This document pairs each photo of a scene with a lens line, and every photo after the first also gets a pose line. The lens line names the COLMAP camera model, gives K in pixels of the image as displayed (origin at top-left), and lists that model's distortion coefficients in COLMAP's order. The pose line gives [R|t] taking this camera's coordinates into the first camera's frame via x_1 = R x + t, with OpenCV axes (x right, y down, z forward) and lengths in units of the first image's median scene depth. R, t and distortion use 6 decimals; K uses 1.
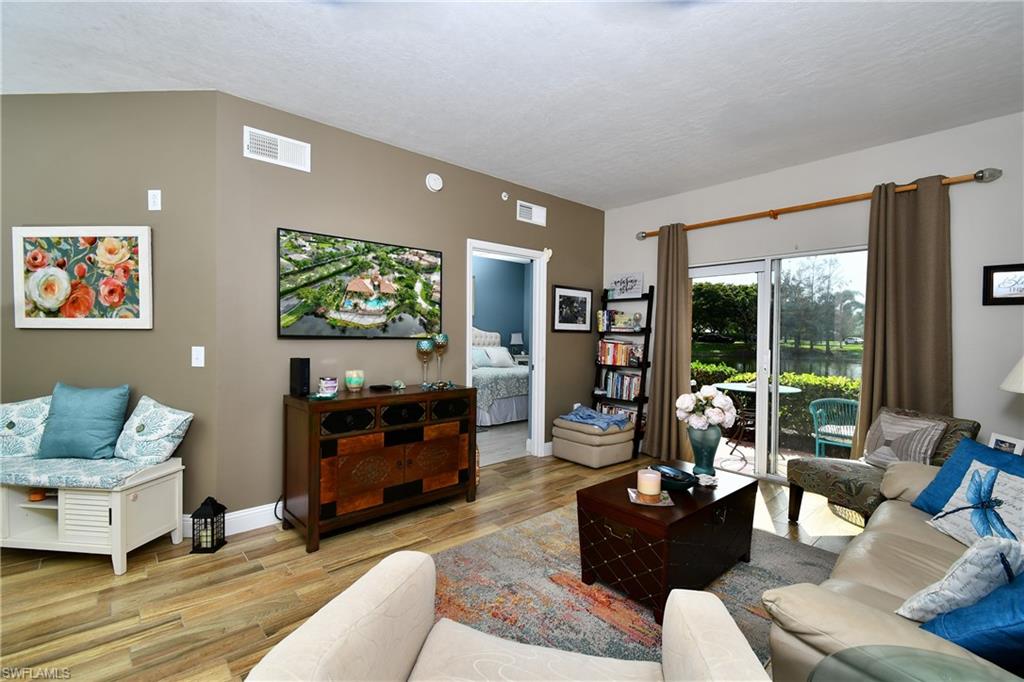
lens RADIAL K [[451.2, 0, 513.7], [0, 451.2, 339.2], [0, 0, 1]] dist [0.008616, -0.003207]
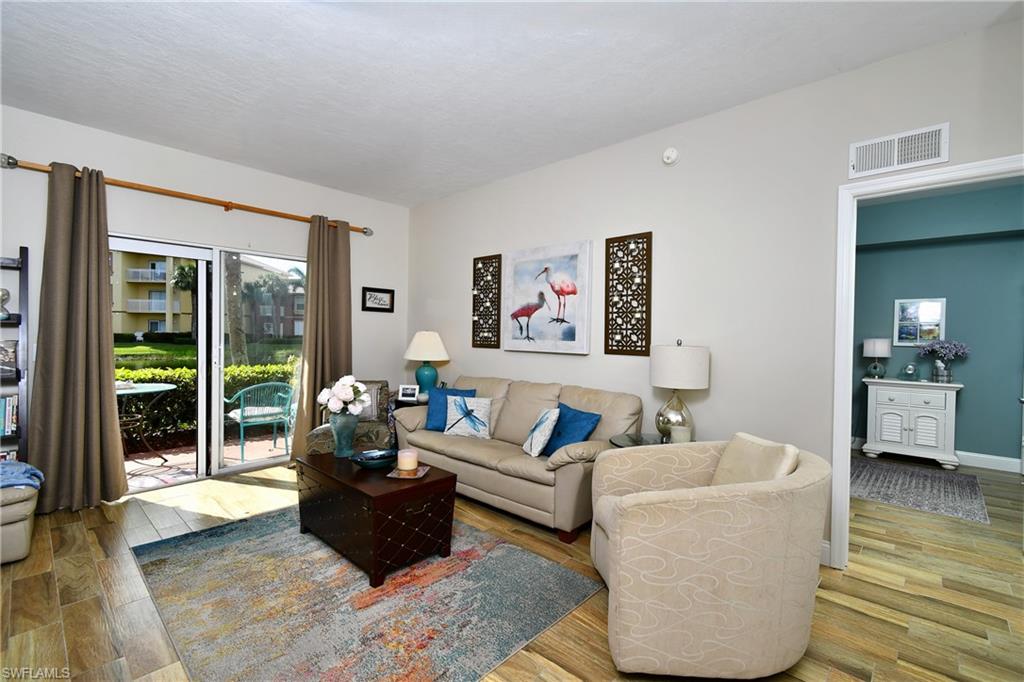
lens RADIAL K [[451.2, 0, 516.7], [0, 451.2, 340.4], [0, 0, 1]] dist [0.008616, -0.003207]
pose [[-0.092982, -0.027248, 0.995295, -0.676911], [-0.005098, 0.999625, 0.026890, -0.016425], [-0.995655, -0.002574, -0.093086, 0.648784]]
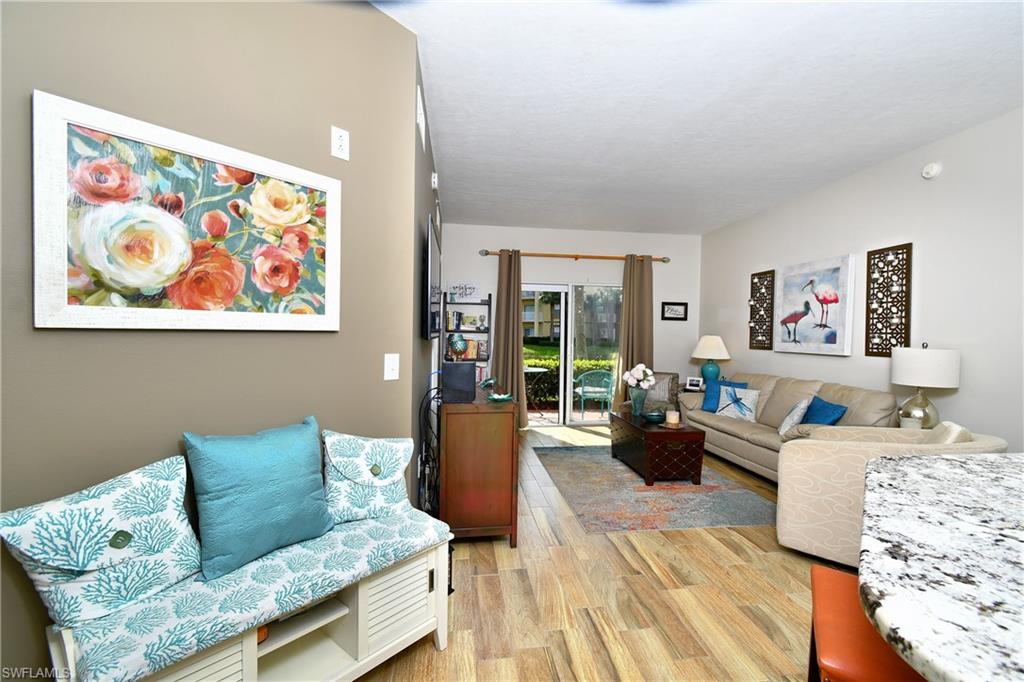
lens RADIAL K [[451.2, 0, 519.2], [0, 451.2, 341.6], [0, 0, 1]] dist [0.008616, -0.003207]
pose [[0.561841, -0.018245, 0.827044, -1.200782], [0.001183, 0.999773, 0.021252, -0.020595], [-0.827244, -0.010962, 0.561735, 0.386023]]
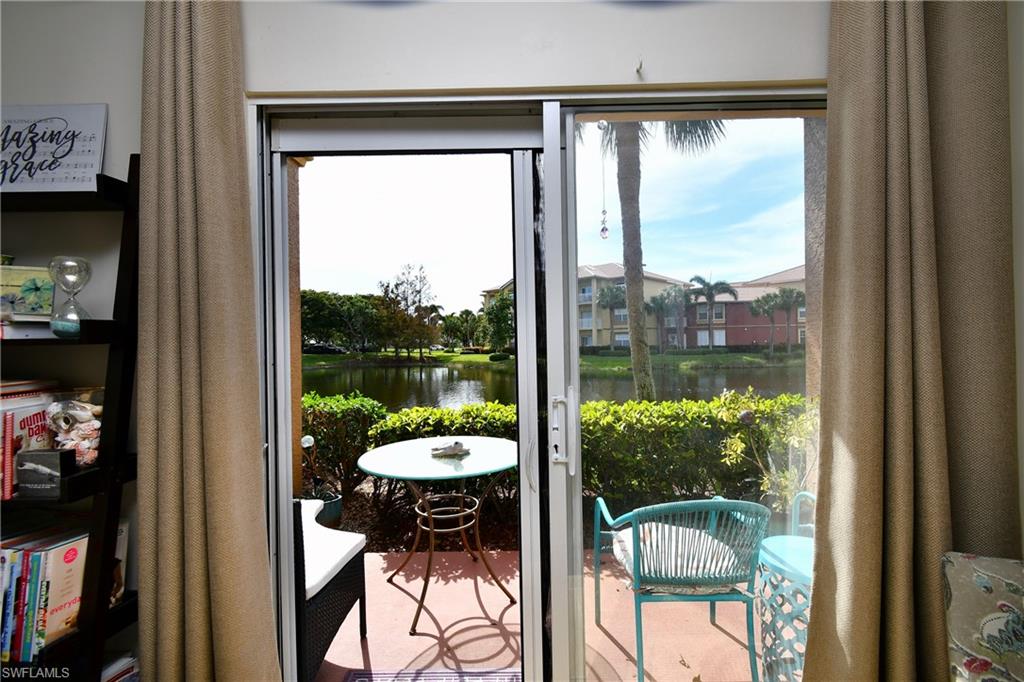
lens RADIAL K [[451.2, 0, 519.2], [0, 451.2, 343.3], [0, 0, 1]] dist [0.008616, -0.003207]
pose [[0.670643, -0.022239, 0.741447, 0.443106], [0.033531, 0.999438, -0.000352, -0.010628], [-0.741022, 0.025098, 0.671011, 1.165807]]
